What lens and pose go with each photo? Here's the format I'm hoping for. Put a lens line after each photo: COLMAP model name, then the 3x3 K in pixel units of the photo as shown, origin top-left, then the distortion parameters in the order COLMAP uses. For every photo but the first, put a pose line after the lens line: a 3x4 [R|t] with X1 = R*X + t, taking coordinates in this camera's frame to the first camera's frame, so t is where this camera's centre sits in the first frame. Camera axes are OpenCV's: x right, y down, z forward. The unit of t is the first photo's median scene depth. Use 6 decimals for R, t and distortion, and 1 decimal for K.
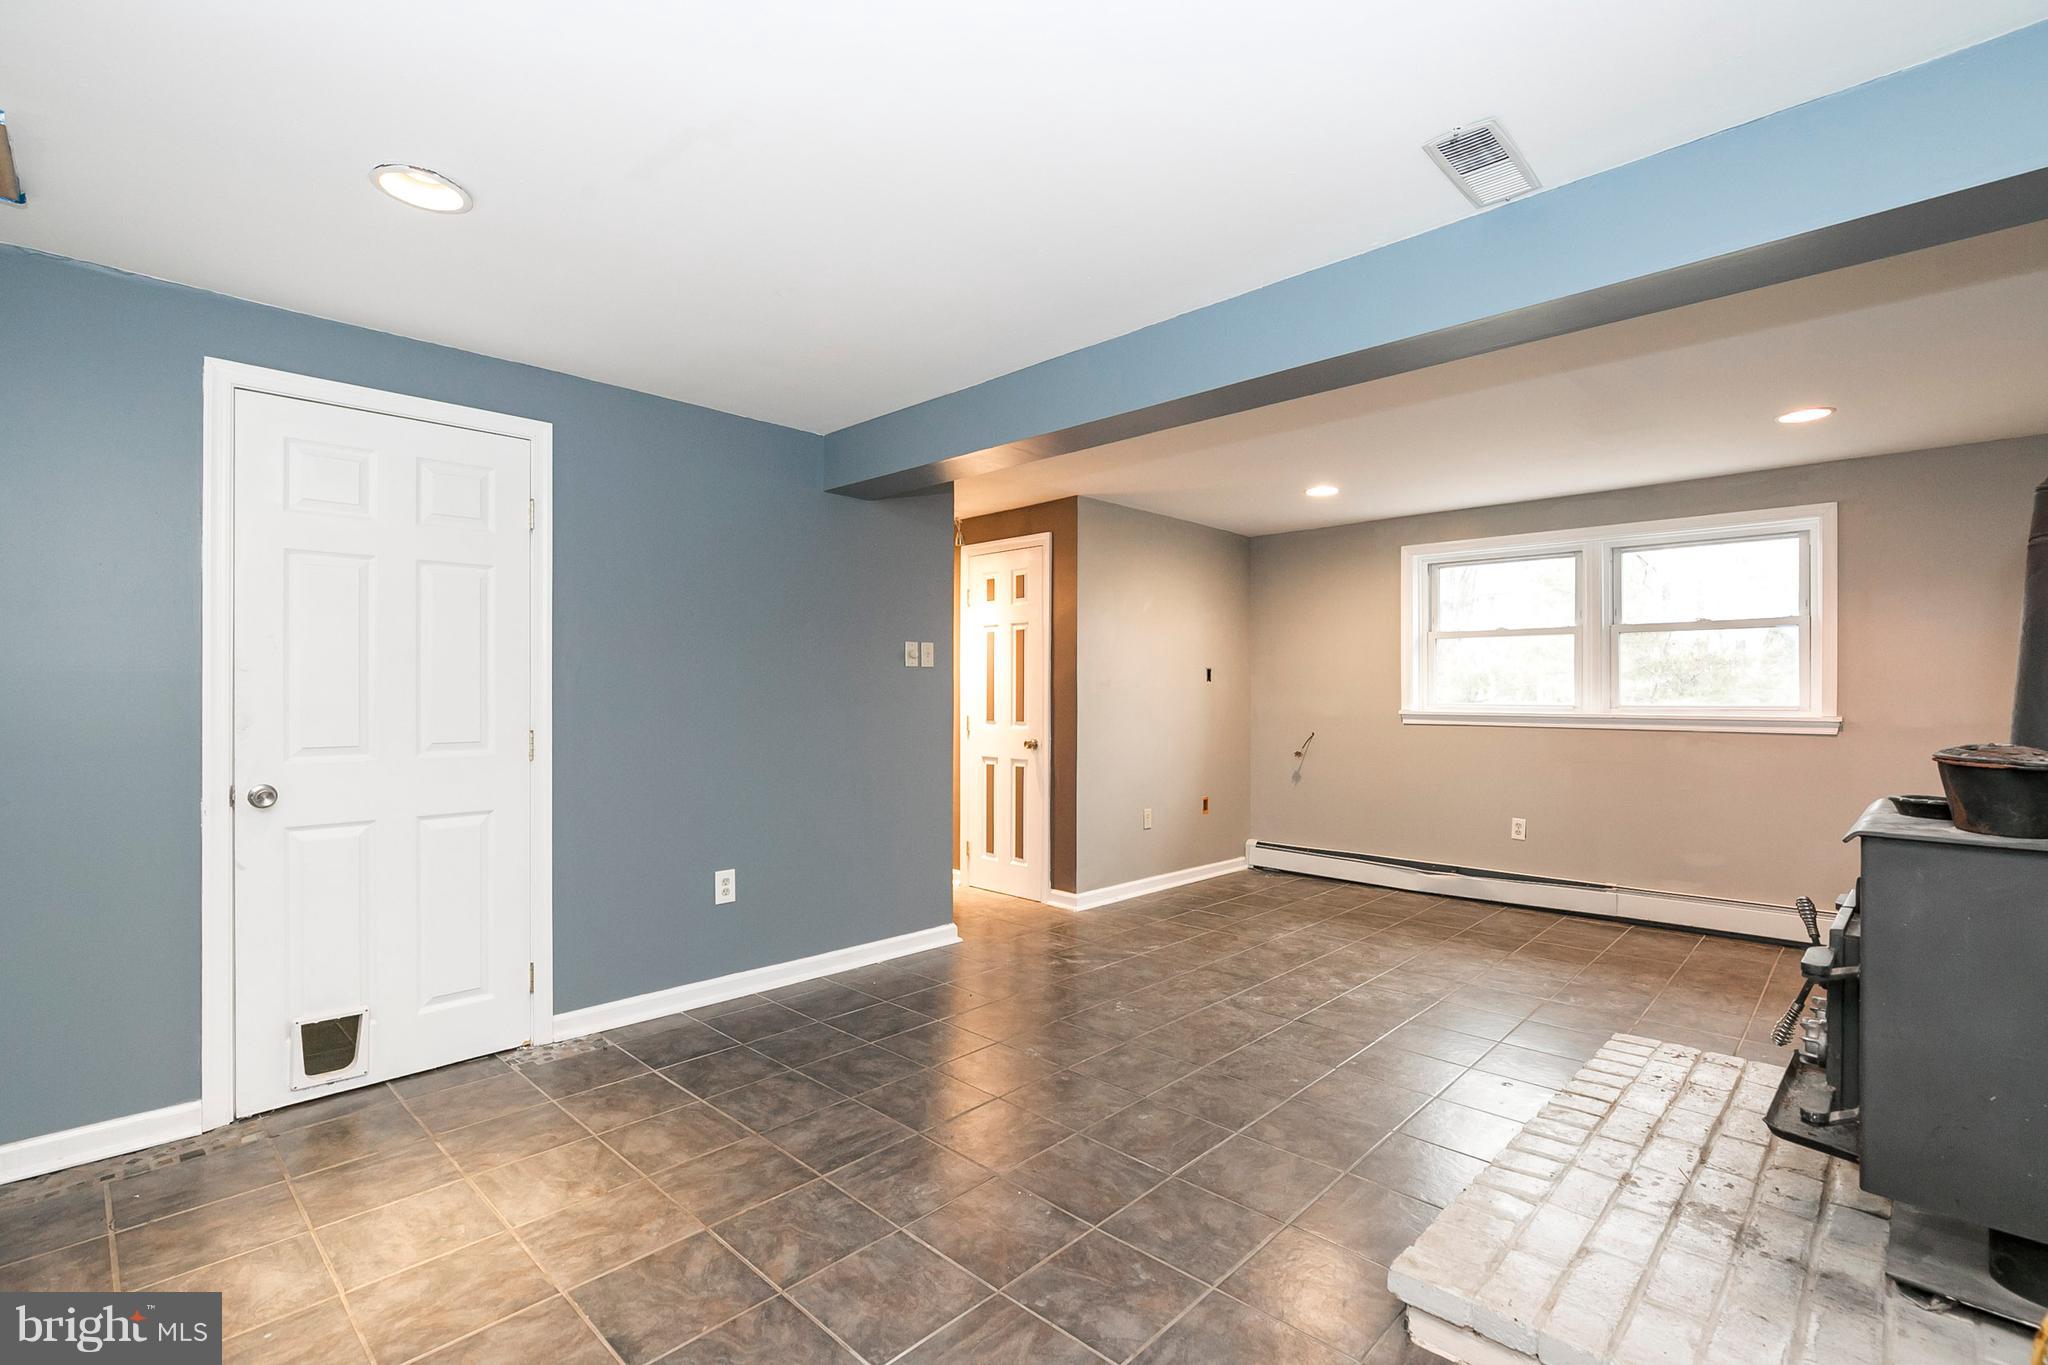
lens RADIAL K [[932.8, 0, 1019.7], [0, 932.8, 689.9], [0, 0, 1]] dist [-0.012132, 0.003690]
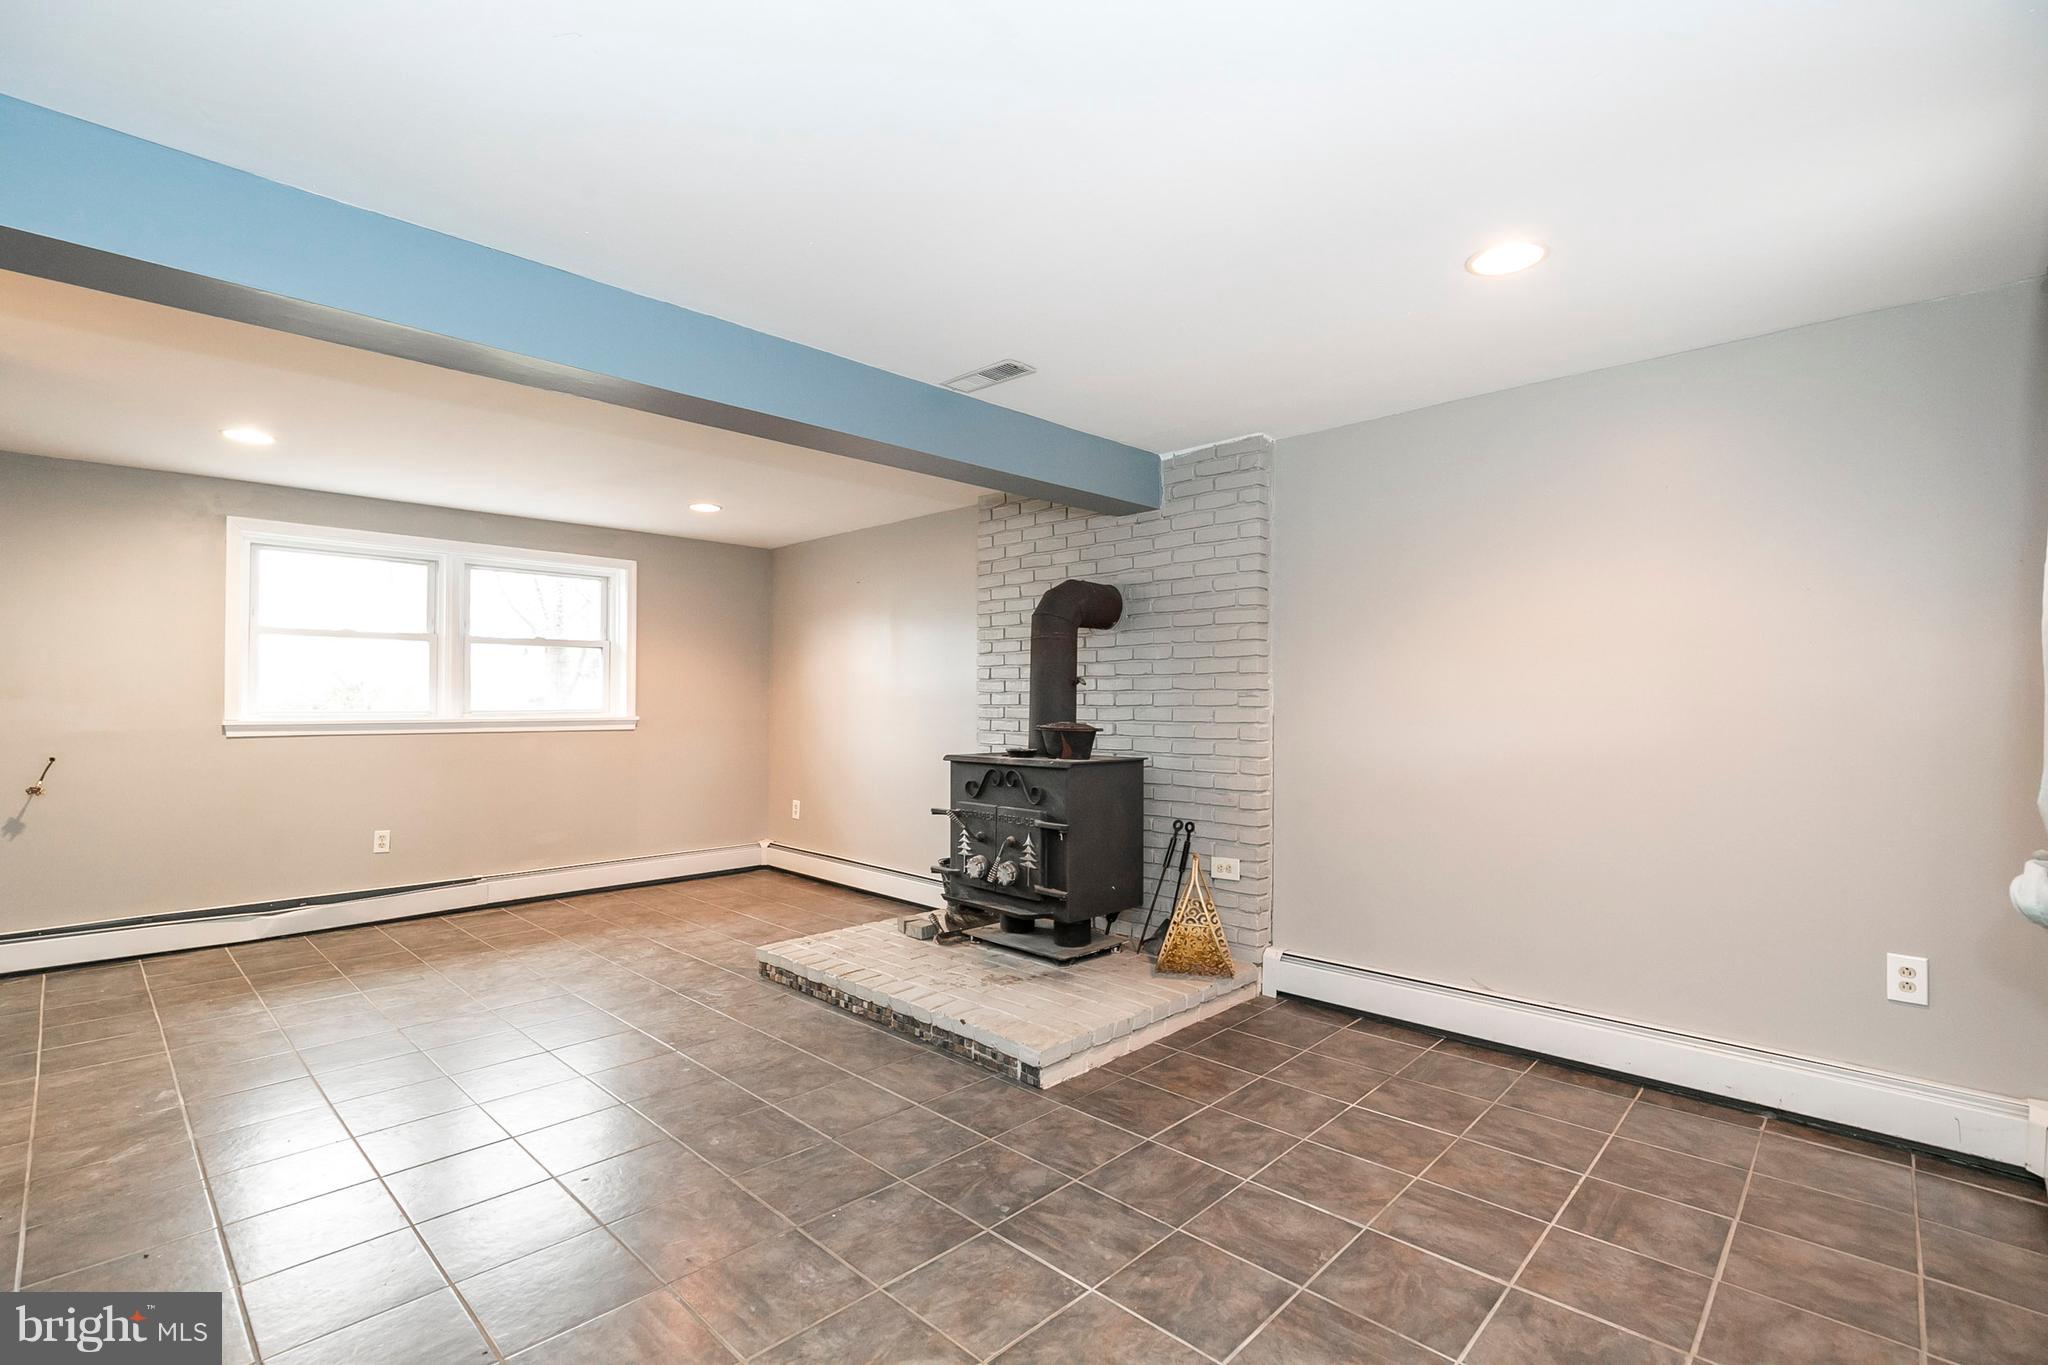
lens RADIAL K [[932.8, 0, 1017.5], [0, 932.8, 693.2], [0, 0, 1]] dist [-0.012132, 0.003690]
pose [[0.007626, 0.005216, 0.999957, -0.528733], [-0.004447, 0.999977, -0.005182, -0.000813], [-0.999961, -0.004407, 0.007649, 0.436186]]
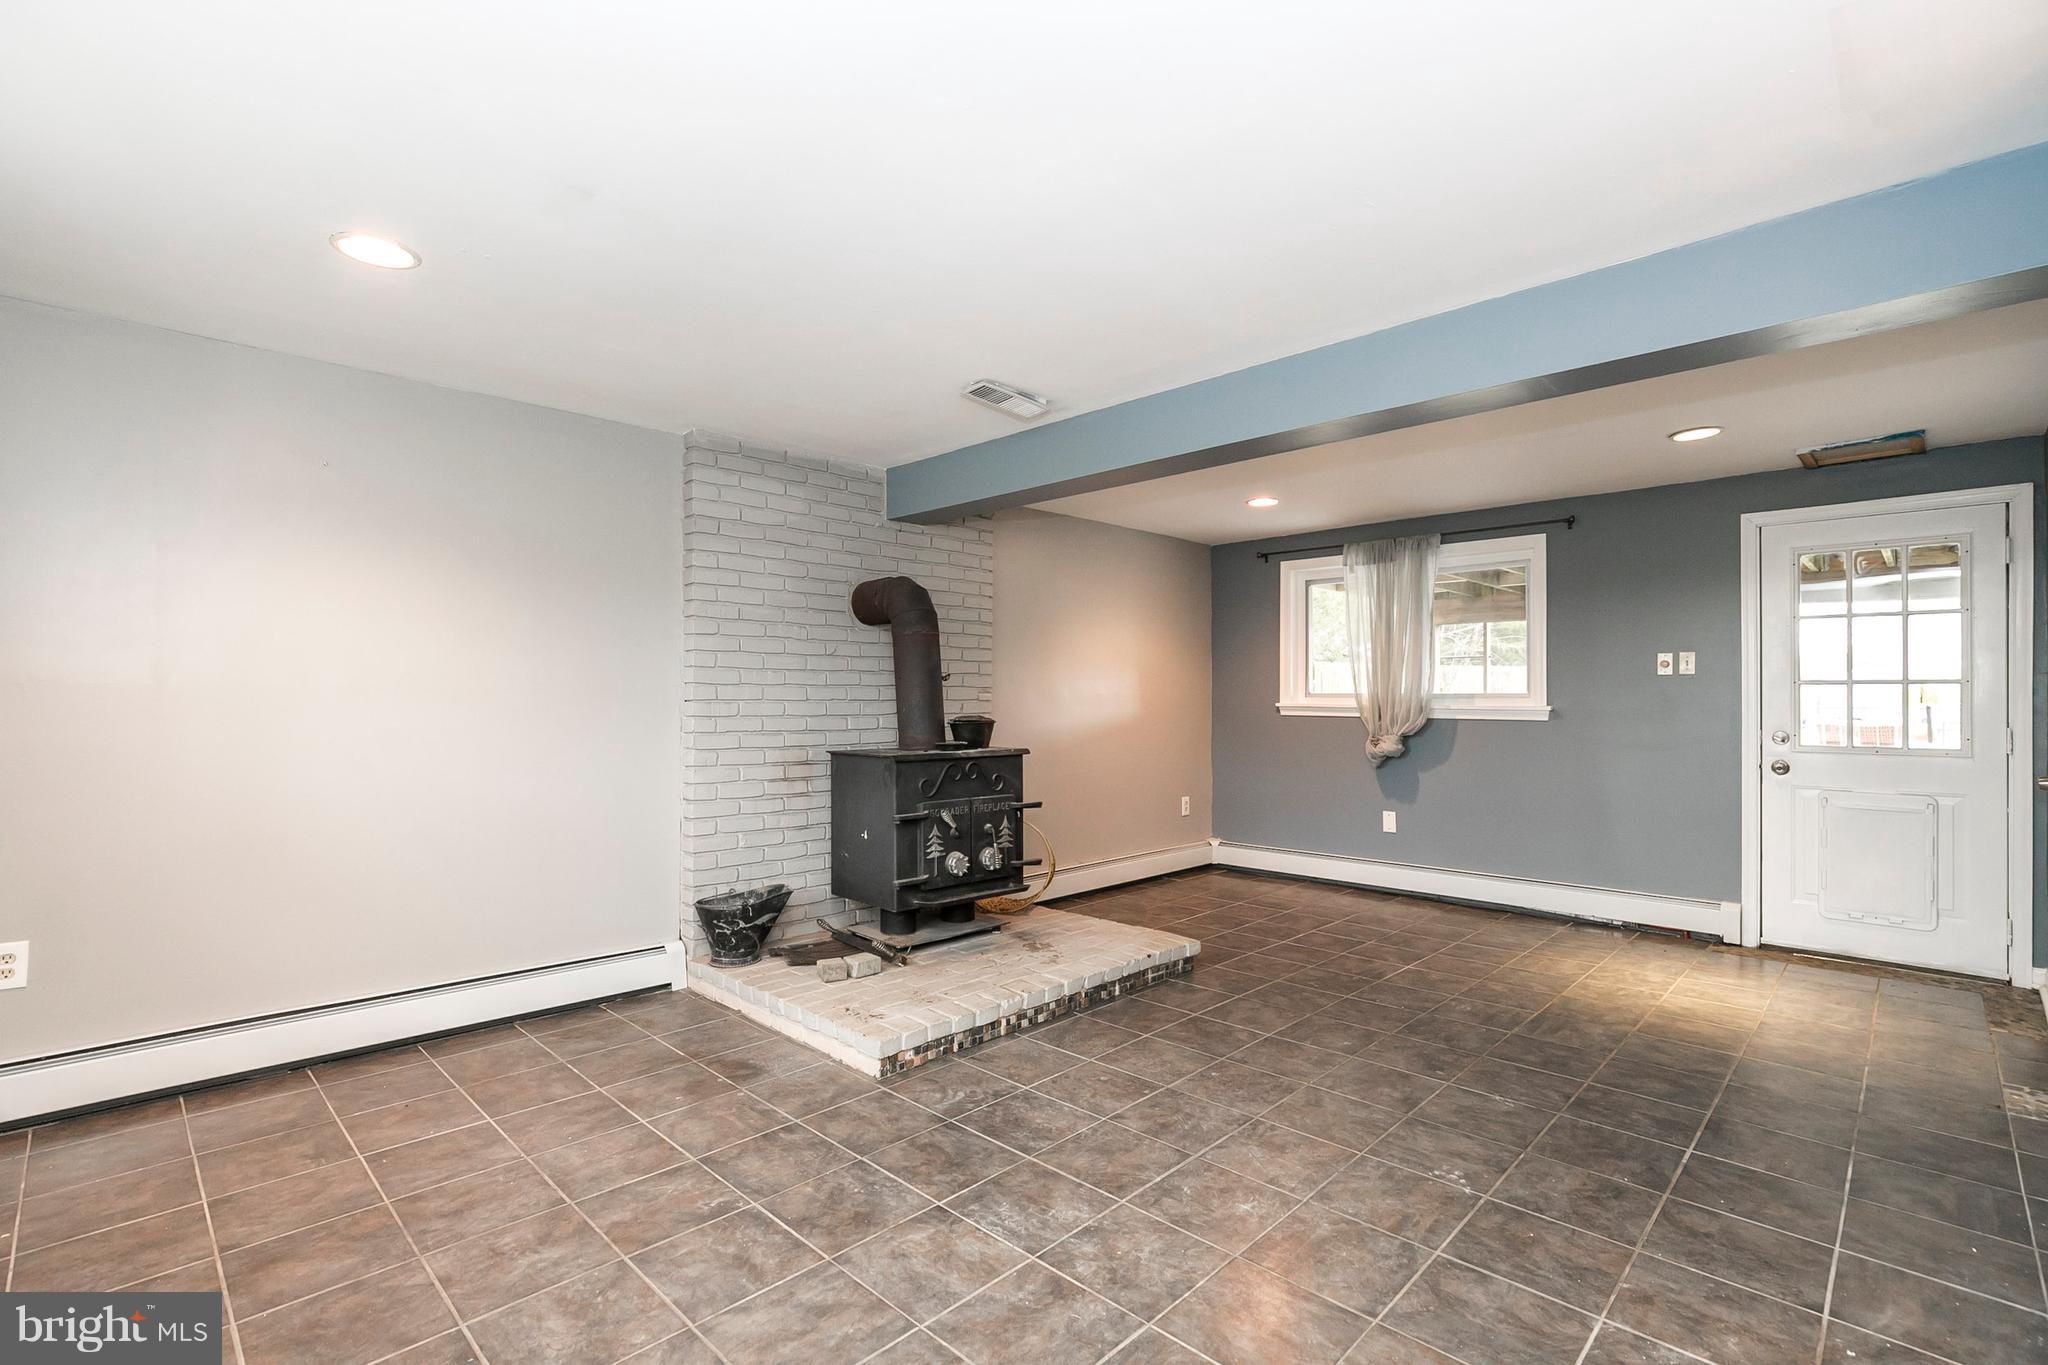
lens RADIAL K [[932.8, 0, 1018.7], [0, 932.8, 688.8], [0, 0, 1]] dist [-0.012132, 0.003690]
pose [[-0.999887, -0.006253, 0.013686, 0.350941], [-0.006457, 0.999868, -0.014888, 0.009536], [-0.013591, -0.014975, -0.999795, 1.426781]]
